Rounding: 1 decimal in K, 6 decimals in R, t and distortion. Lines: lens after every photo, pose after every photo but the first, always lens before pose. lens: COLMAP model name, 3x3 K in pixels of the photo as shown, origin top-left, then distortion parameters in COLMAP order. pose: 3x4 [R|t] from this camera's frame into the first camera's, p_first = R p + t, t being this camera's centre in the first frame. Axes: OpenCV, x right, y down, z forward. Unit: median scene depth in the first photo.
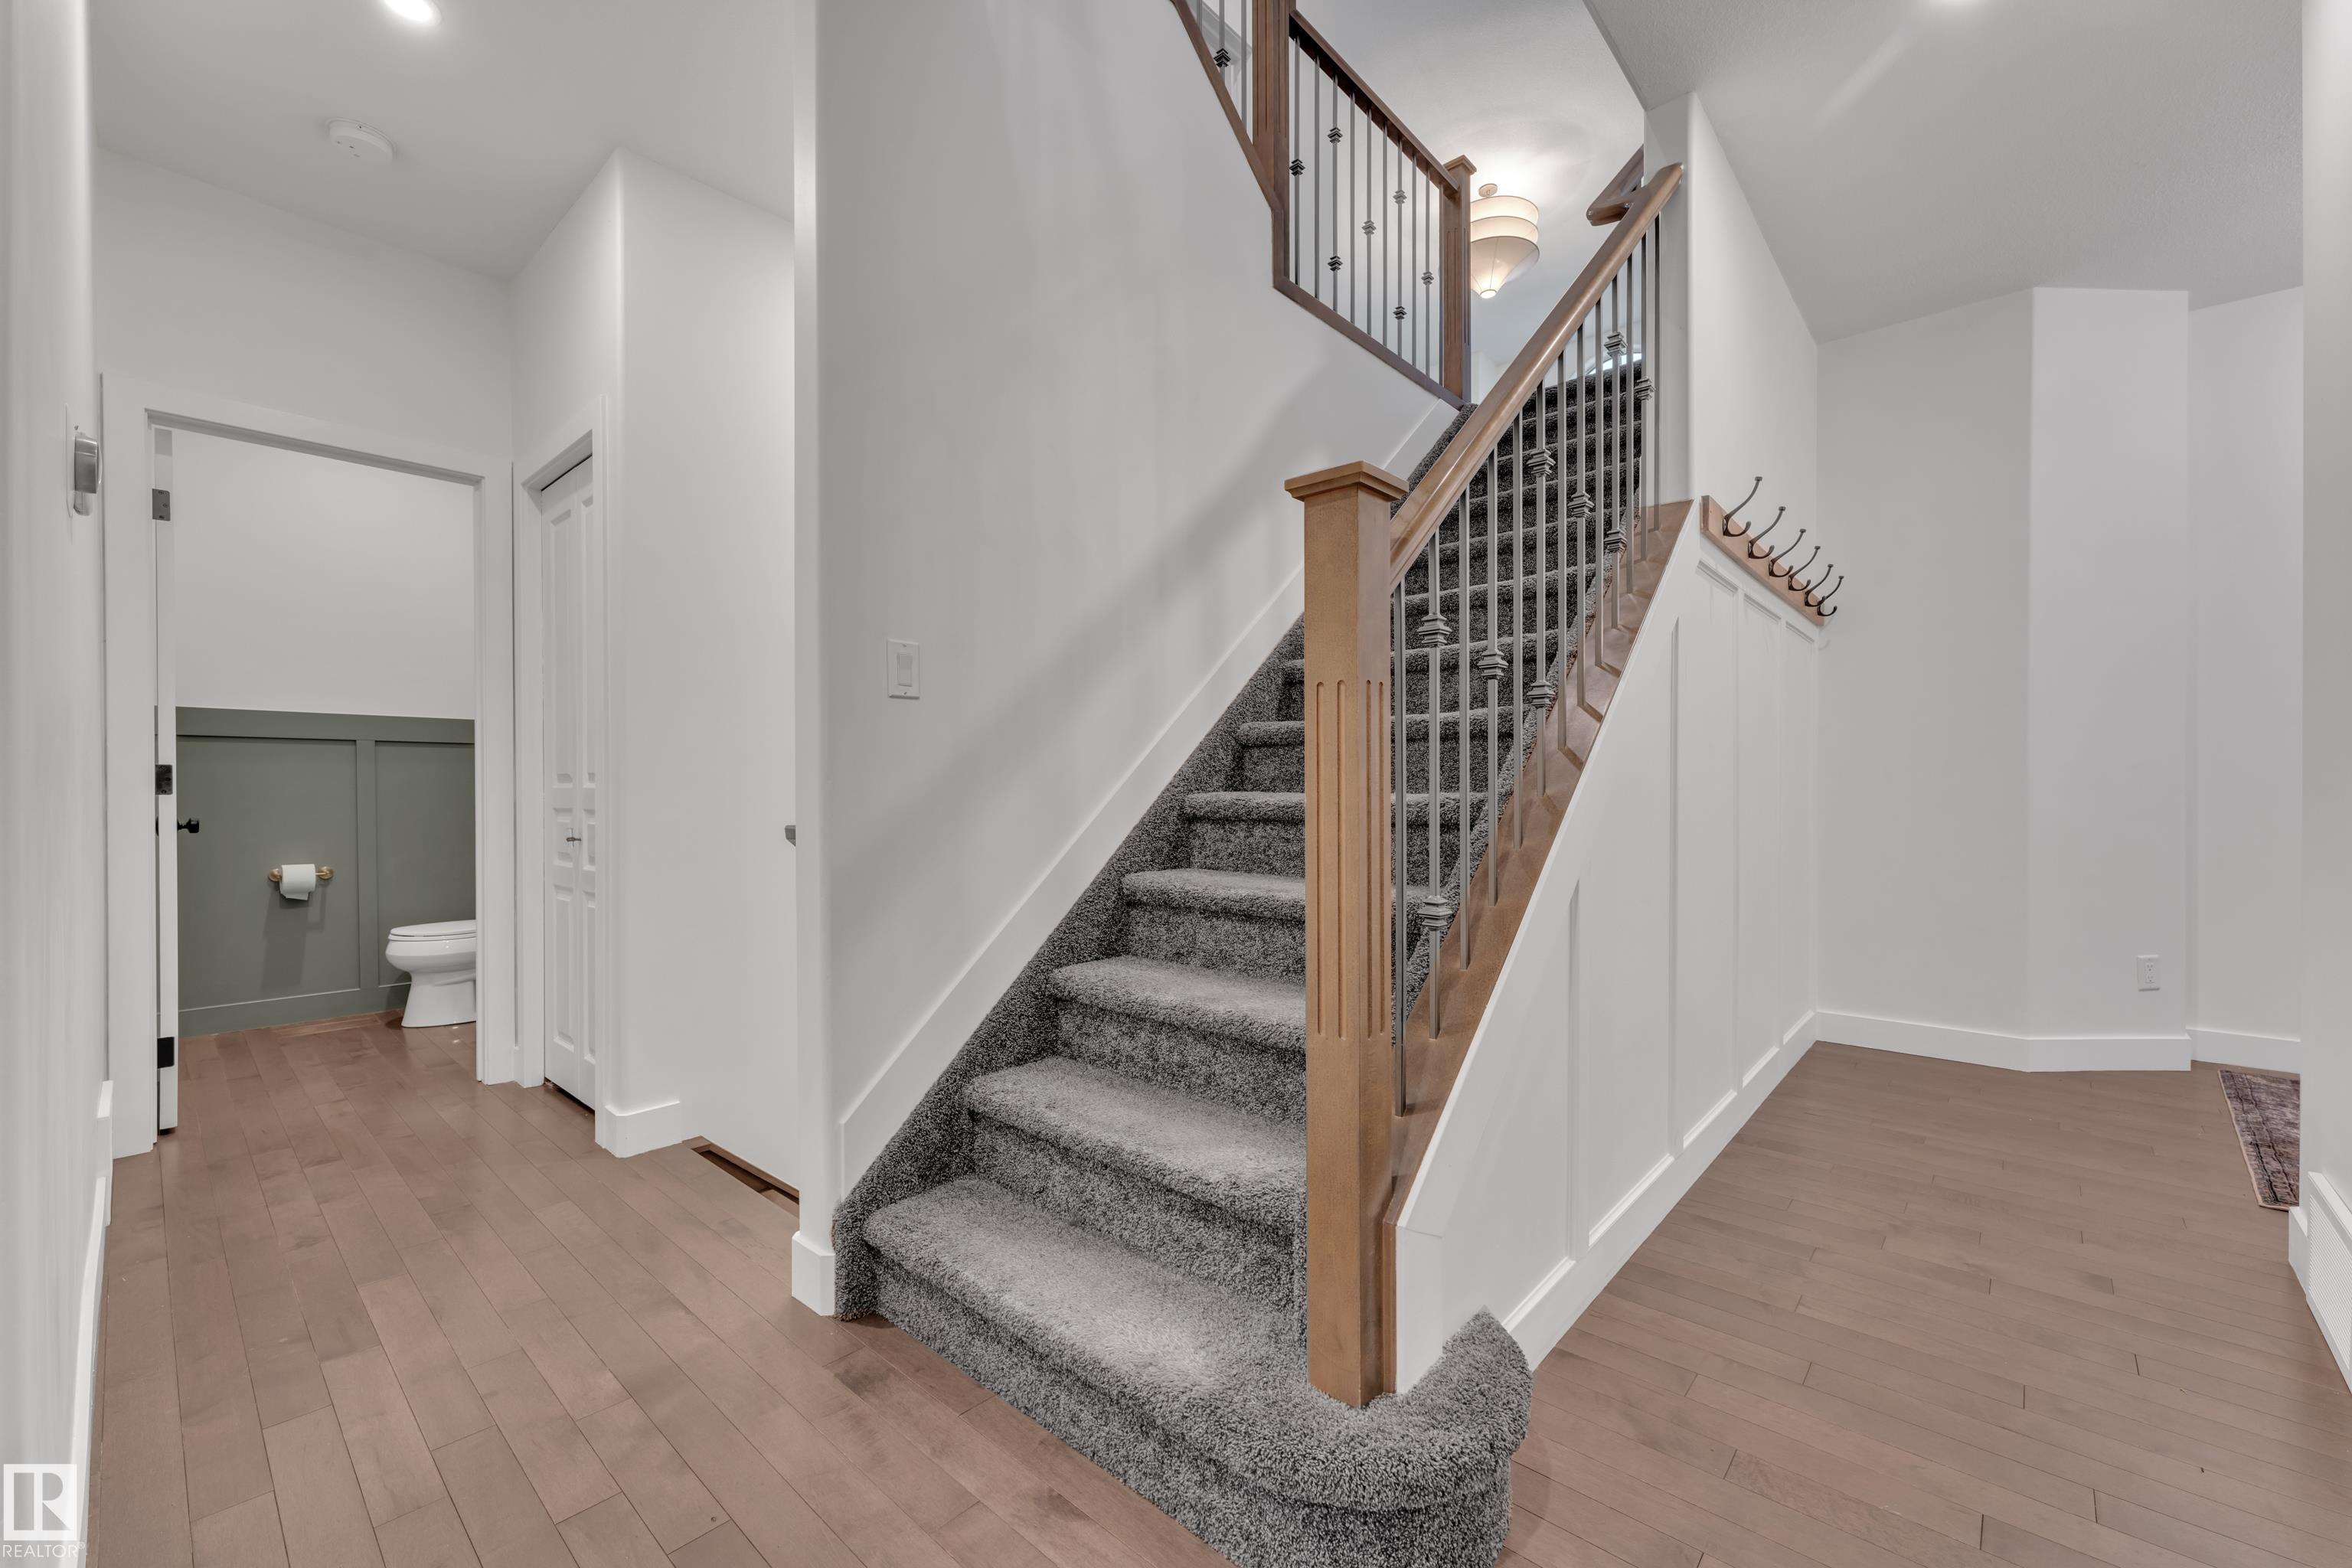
lens RADIAL K [[943.5, 0, 1176.0], [0, 943.5, 792.6], [0, 0, 1]] dist [0.000537, 0.000154]
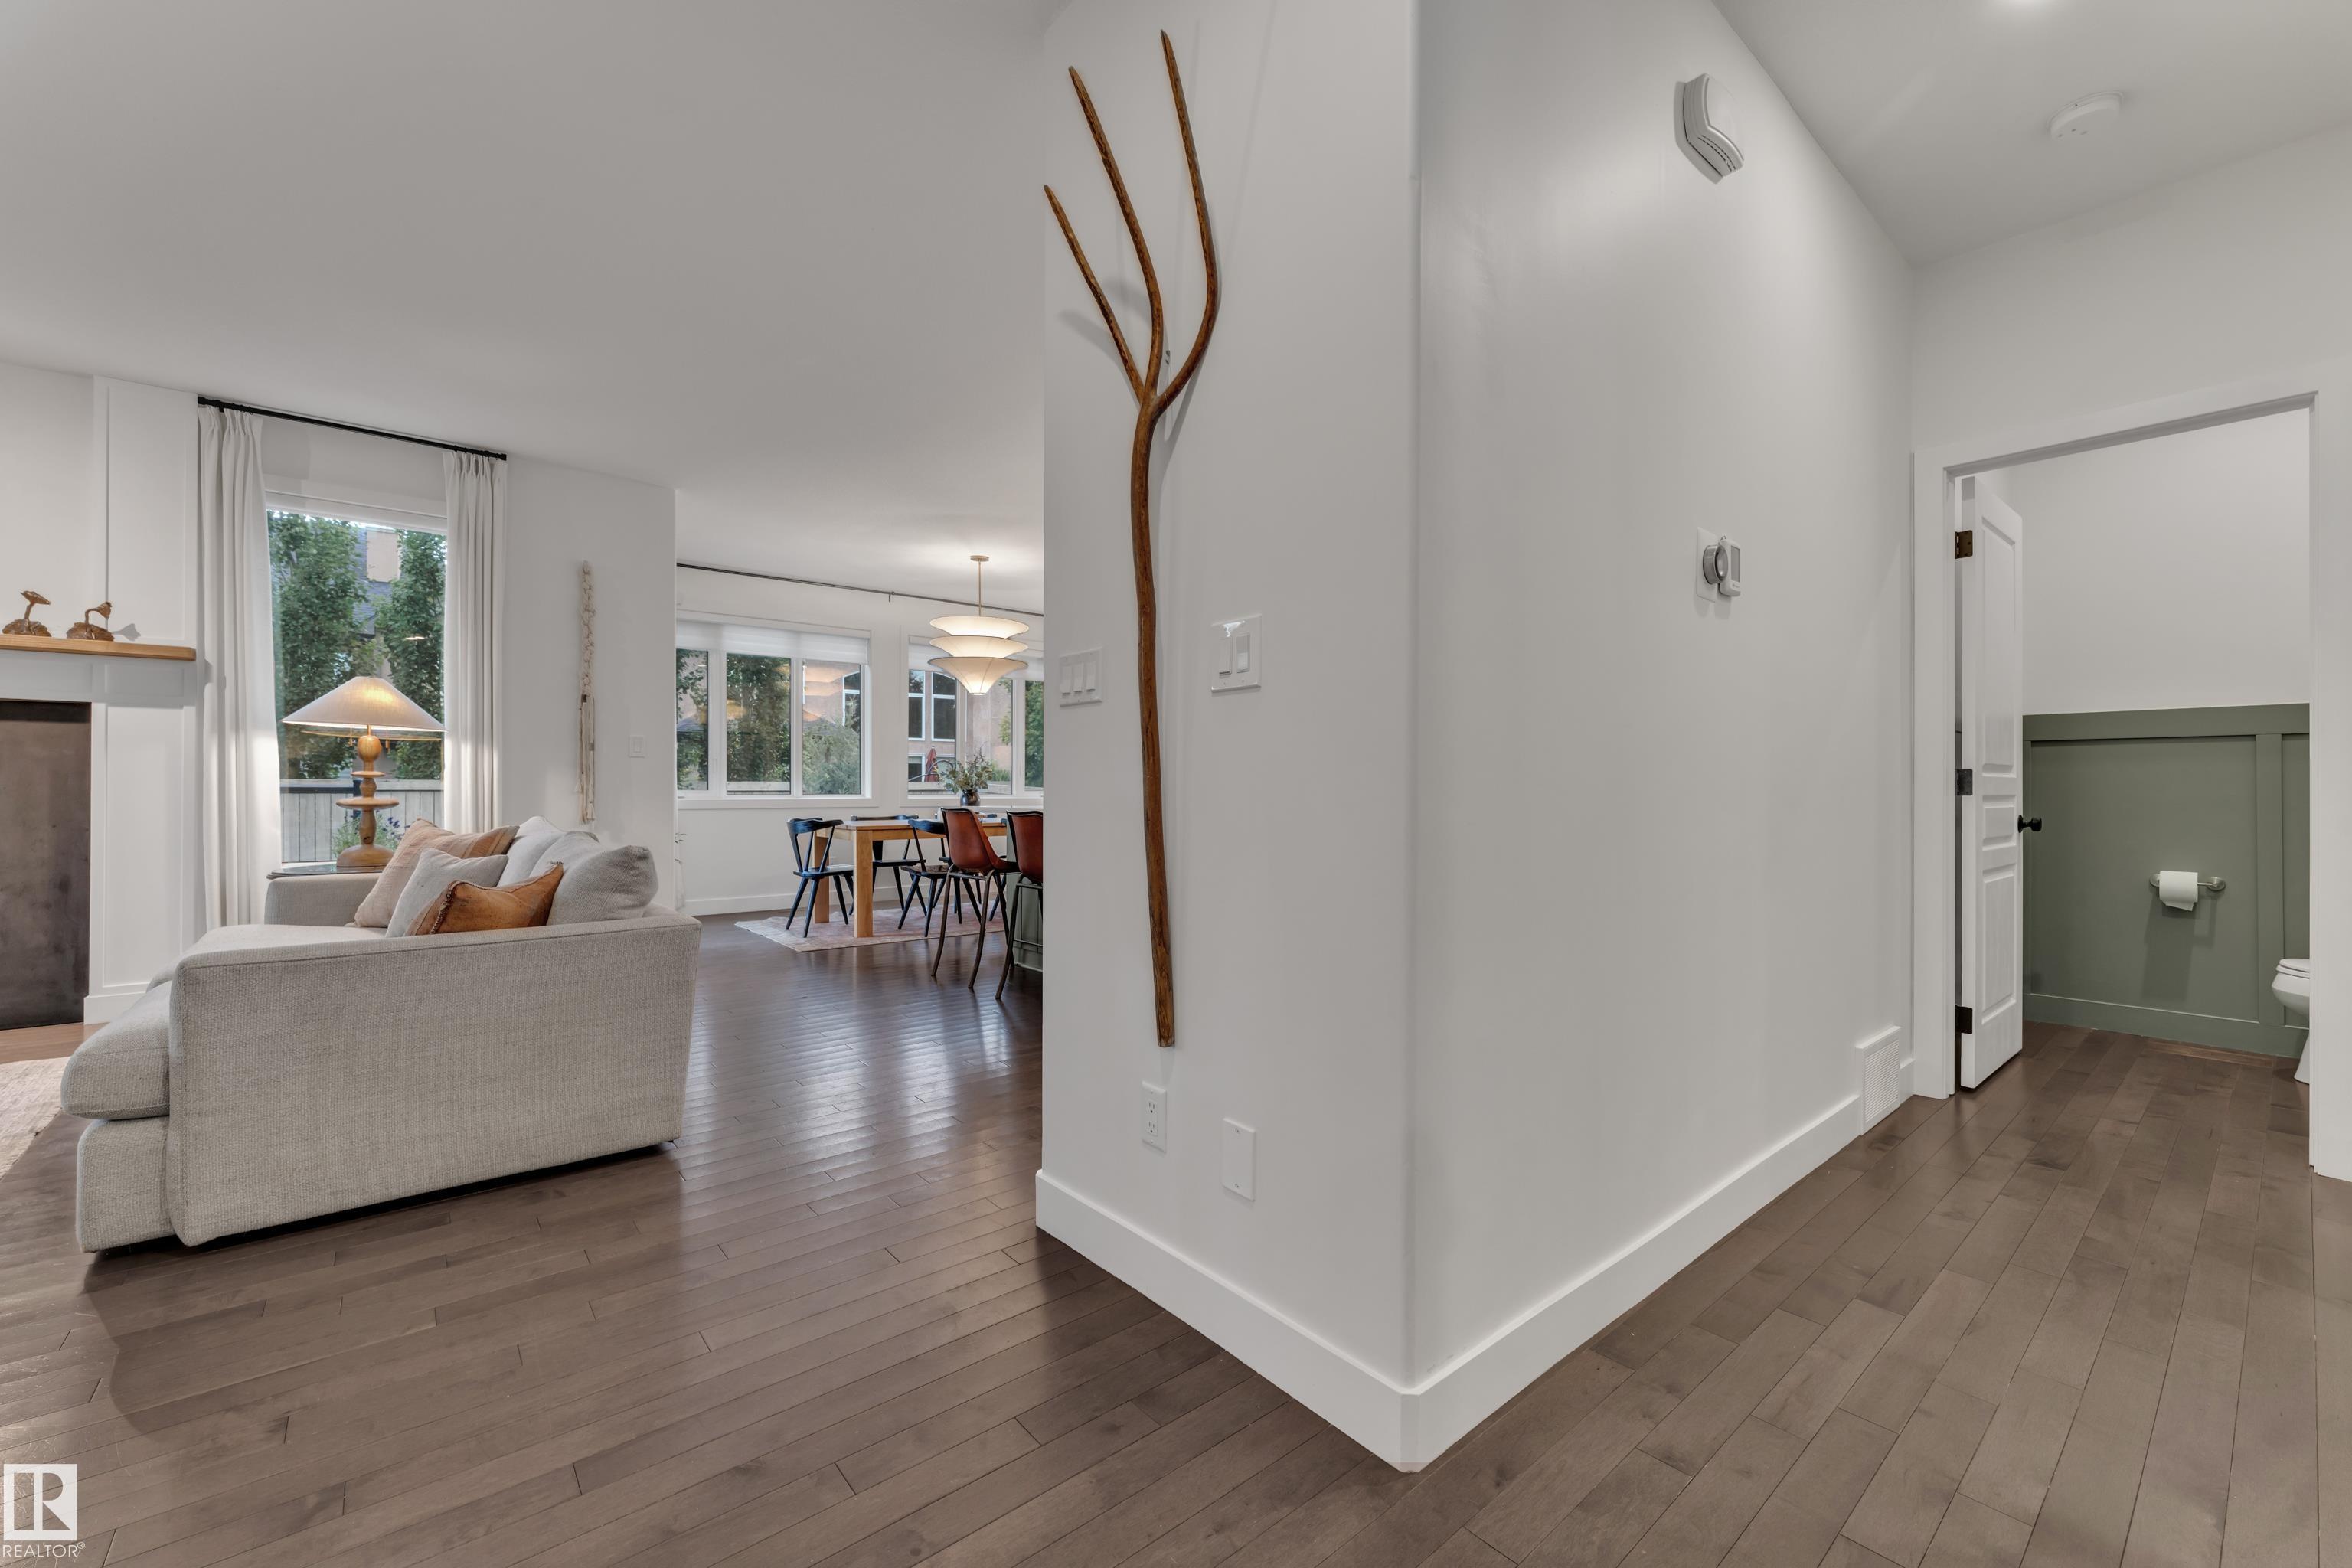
lens RADIAL K [[945.1, 0, 1176.0], [0, 945.1, 784.0], [0, 0, 1]] dist [0.001864, 0.000356]
pose [[-0.137845, -0.003936, -0.990446, 0.169966], [-0.005809, 0.999978, -0.003165, -0.002019], [0.990437, 0.005318, -0.137865, 0.176134]]
